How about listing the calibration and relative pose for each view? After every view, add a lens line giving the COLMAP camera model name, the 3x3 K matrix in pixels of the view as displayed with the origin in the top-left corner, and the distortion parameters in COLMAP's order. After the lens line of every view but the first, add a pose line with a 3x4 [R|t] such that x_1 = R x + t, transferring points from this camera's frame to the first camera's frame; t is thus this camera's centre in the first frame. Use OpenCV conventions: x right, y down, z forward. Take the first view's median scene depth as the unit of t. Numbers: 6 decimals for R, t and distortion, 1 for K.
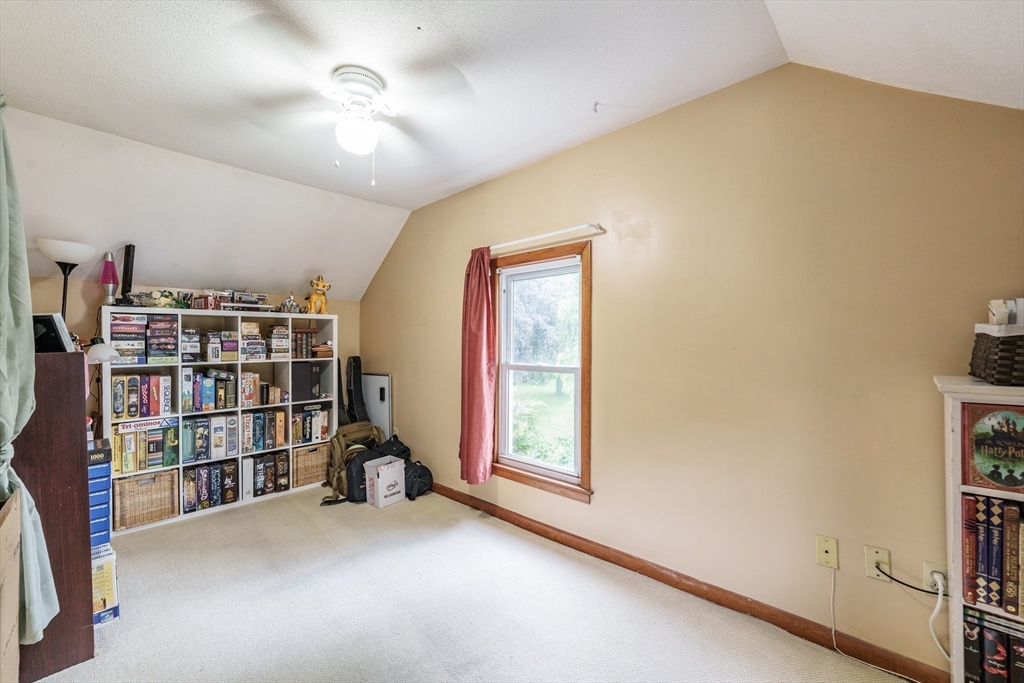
lens RADIAL K [[421.1, 0, 505.9], [0, 421.1, 344.1], [0, 0, 1]] dist [-0.002432, -0.001156]
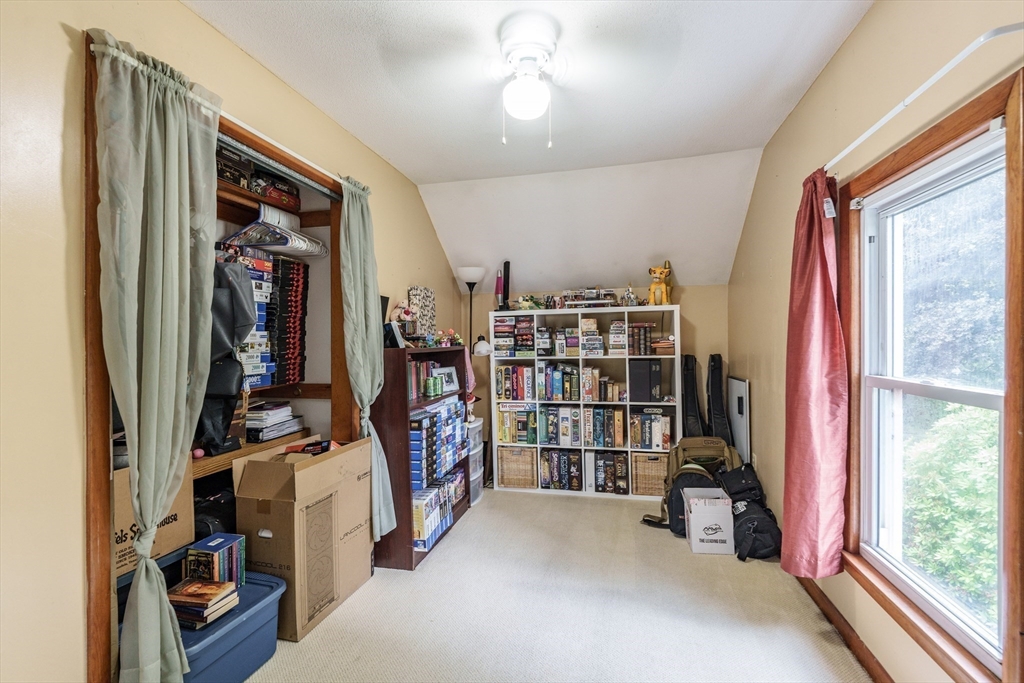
lens RADIAL K [[452.1, 0, 512.9], [0, 452.1, 342.1], [0, 0, 1]] dist [-0.005324, -0.001171]
pose [[0.496100, 0.000268, -0.868265, 0.252239], [0.009432, 0.999939, 0.005697, -0.003299], [0.868214, -0.011016, 0.496067, 0.305502]]
